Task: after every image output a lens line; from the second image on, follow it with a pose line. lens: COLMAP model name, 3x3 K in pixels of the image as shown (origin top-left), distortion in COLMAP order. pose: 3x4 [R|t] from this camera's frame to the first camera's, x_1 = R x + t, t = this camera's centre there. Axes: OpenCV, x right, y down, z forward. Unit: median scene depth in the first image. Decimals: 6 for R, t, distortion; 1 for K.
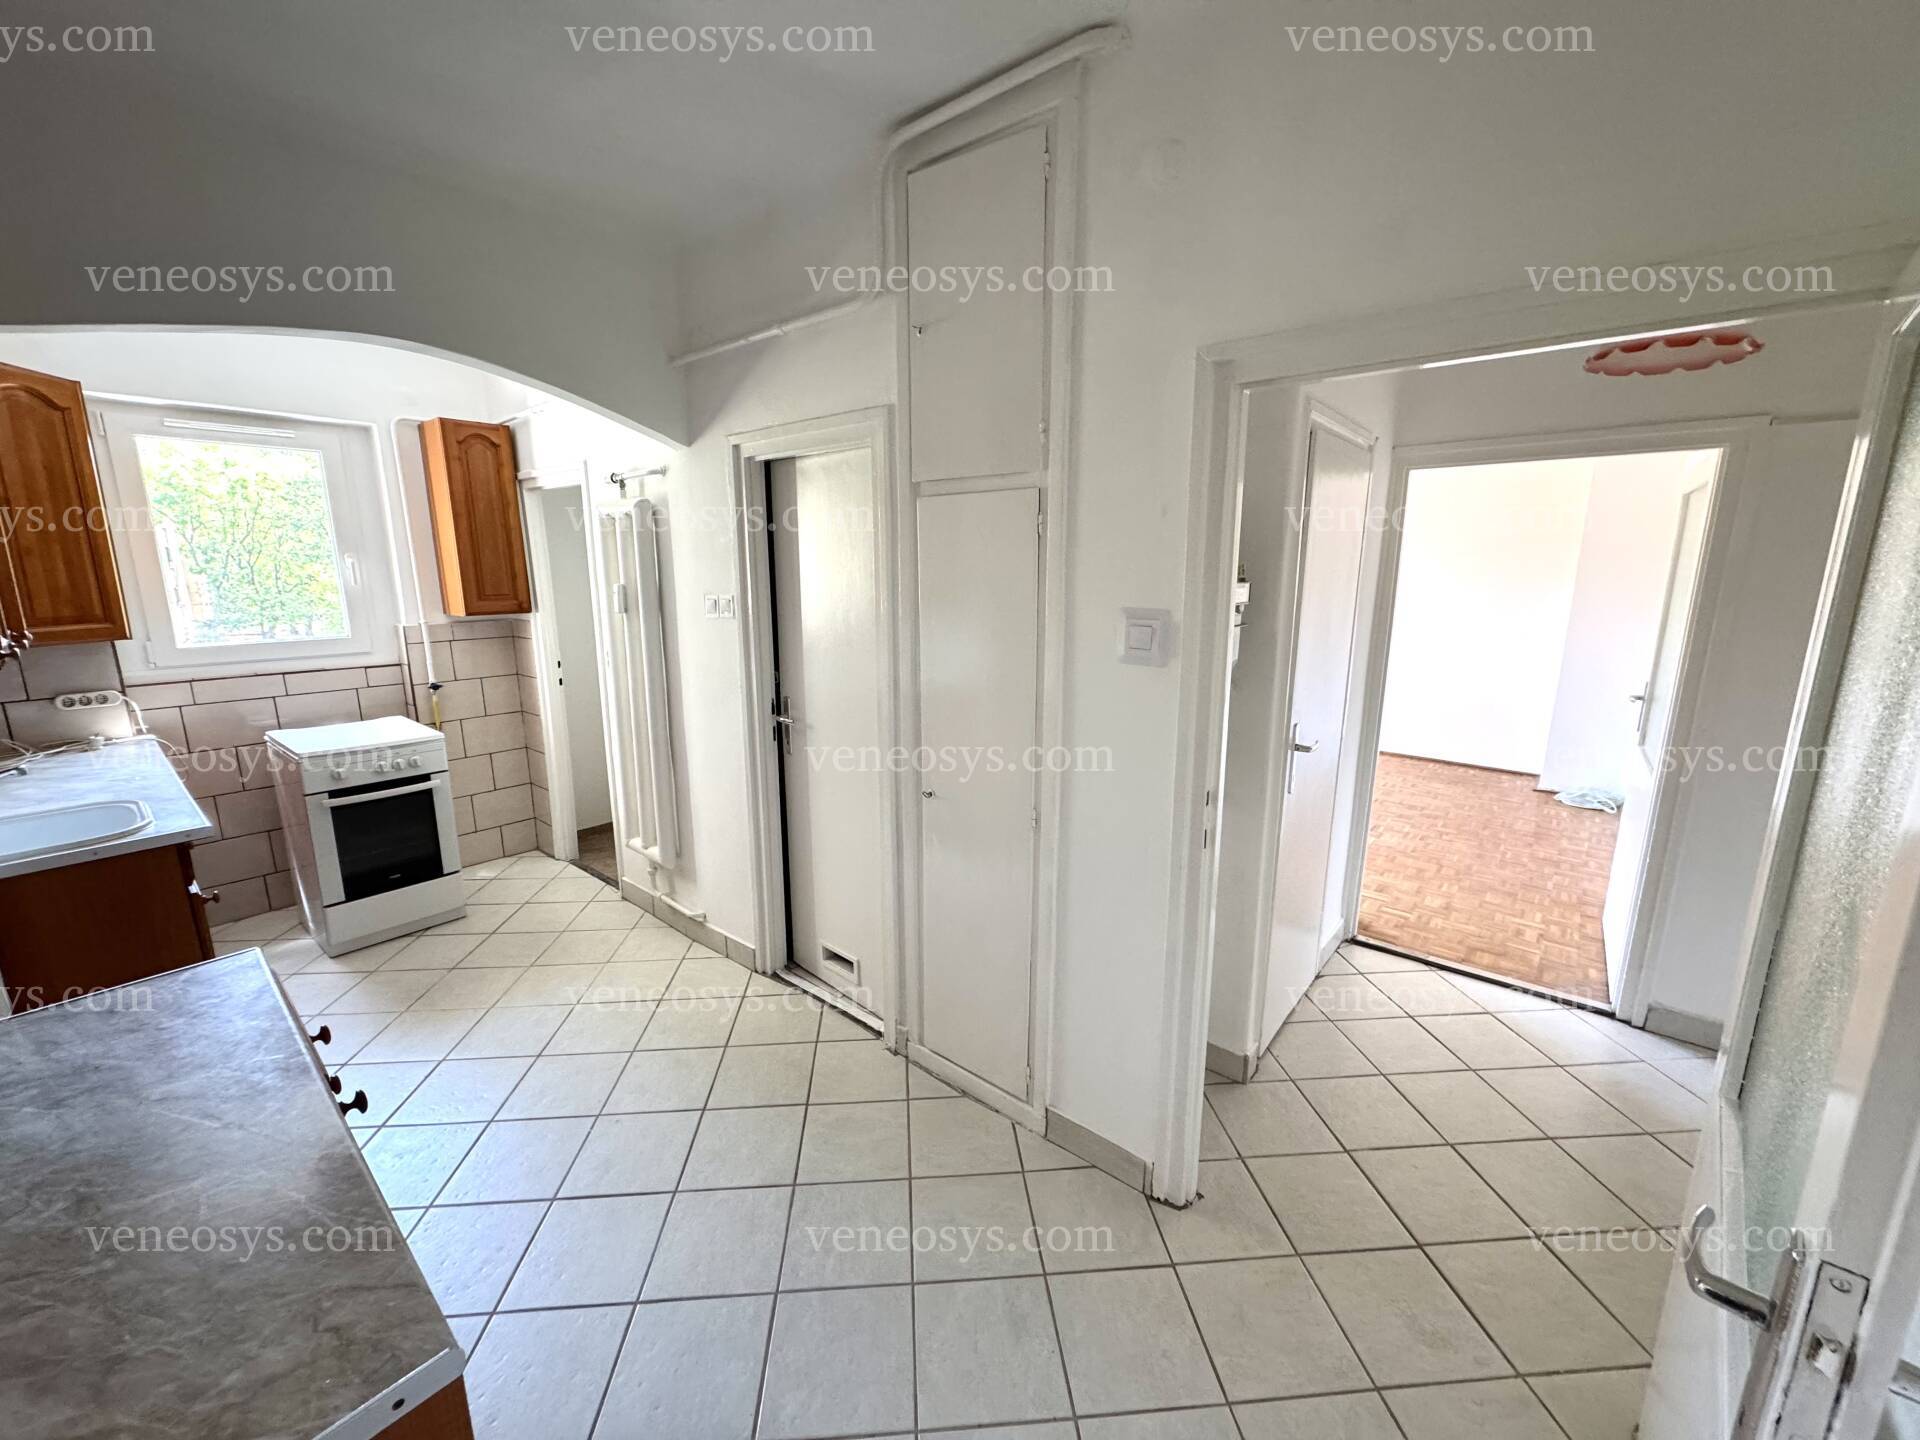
lens RADIAL K [[755.6, 0, 956.4], [0, 755.6, 720.7], [0, 0, 1]] dist [-0.002735, -0.000079]
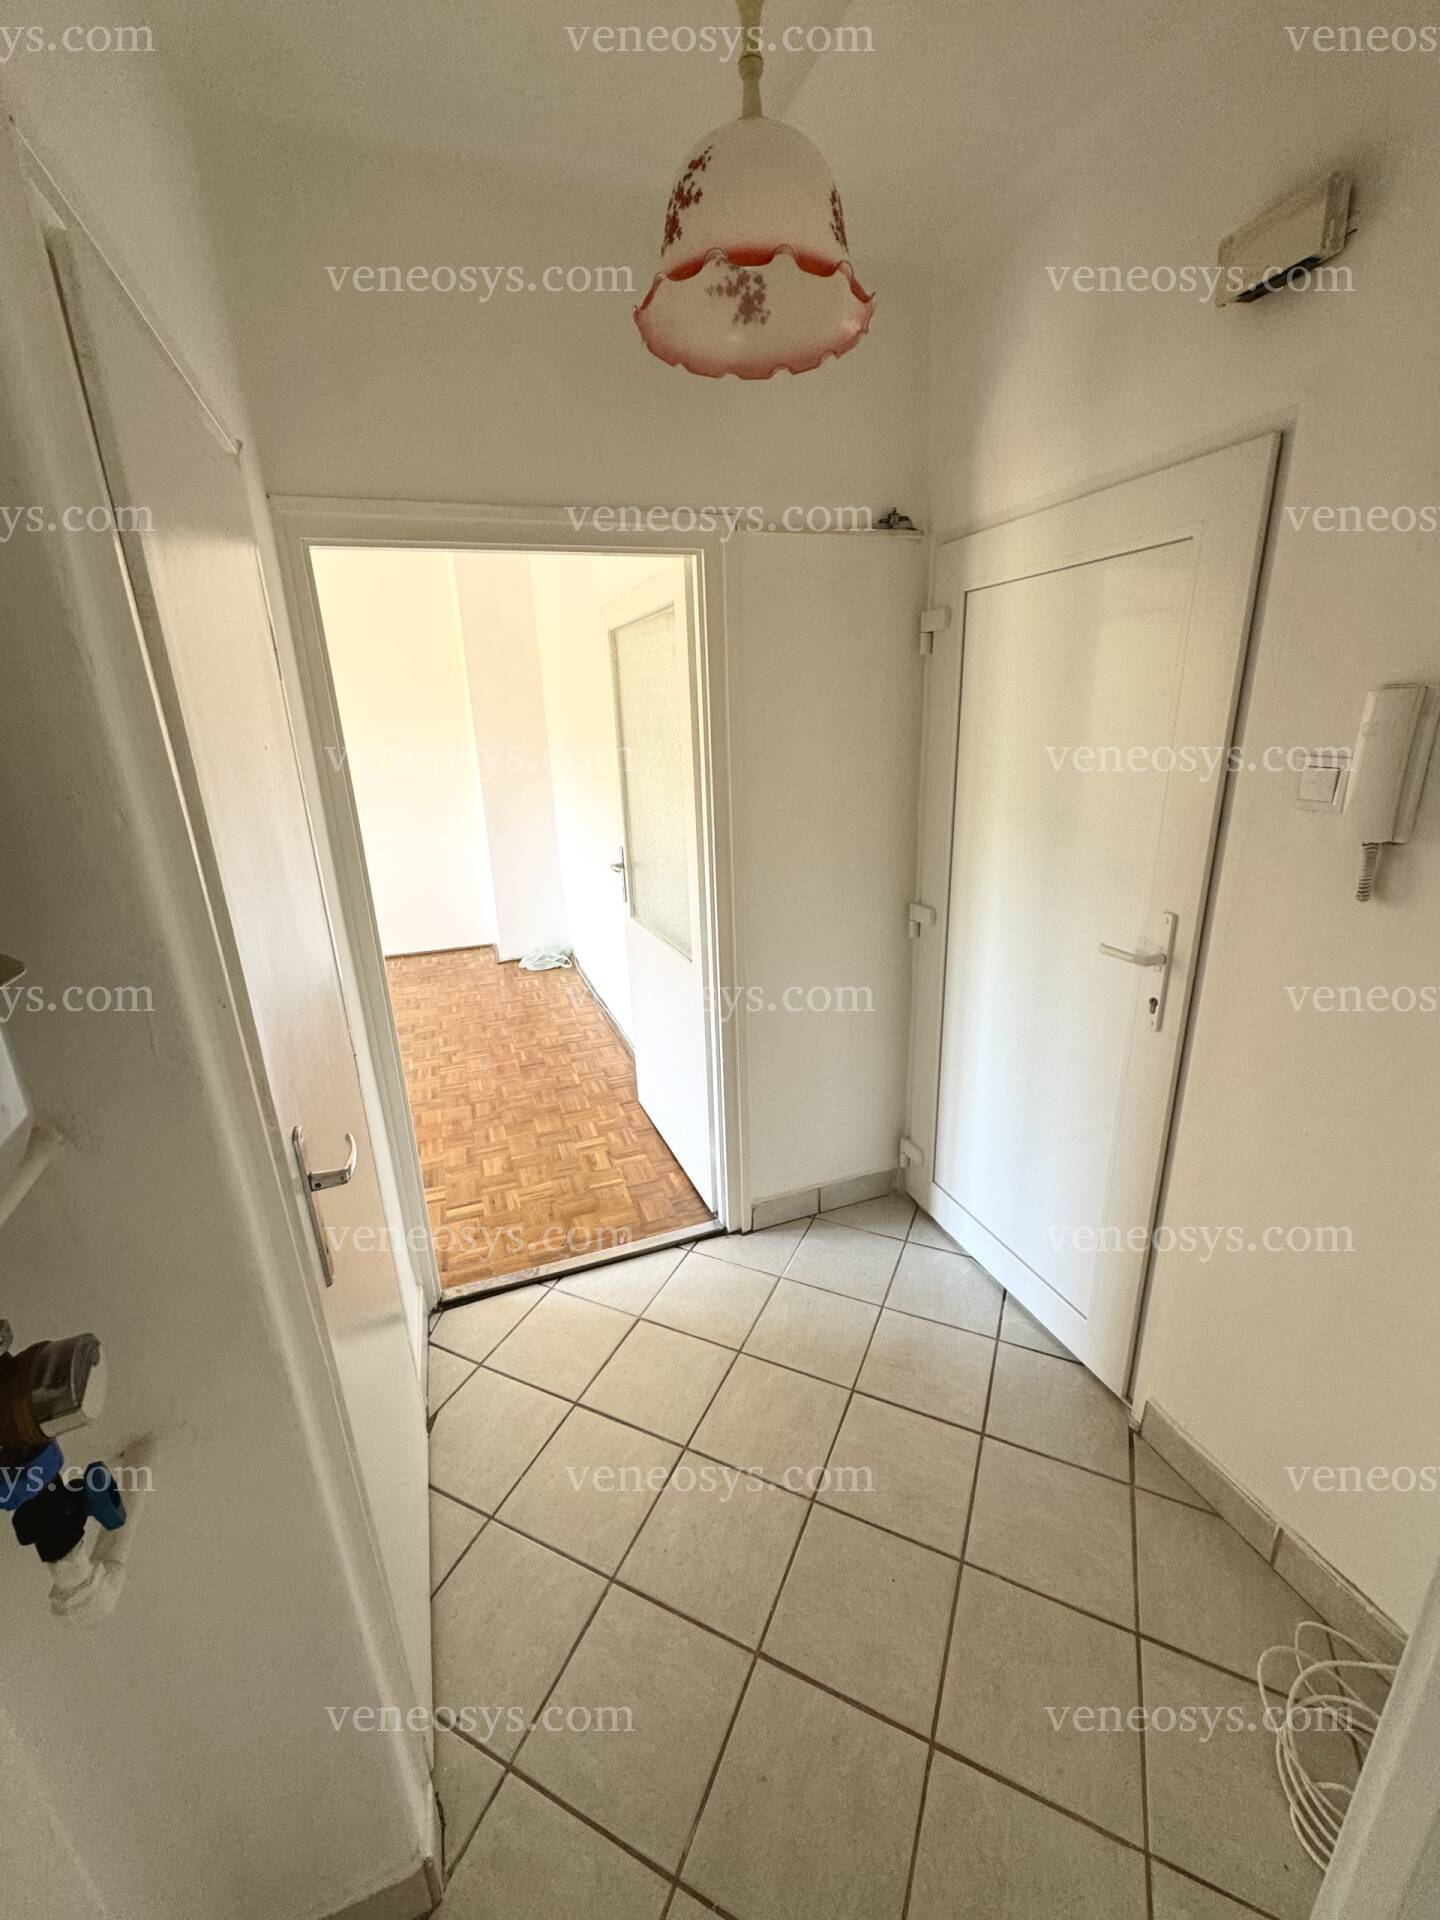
lens RADIAL K [[778.3, 0, 720.0], [0, 778.3, 960.0], [0, 0, 1]] dist [-0.000830, 0.000184]
pose [[0.498838, -0.283095, 0.819157, 0.173645], [0.215940, 0.955940, 0.198866, -0.079898], [-0.839363, 0.077687, 0.537991, 0.404076]]
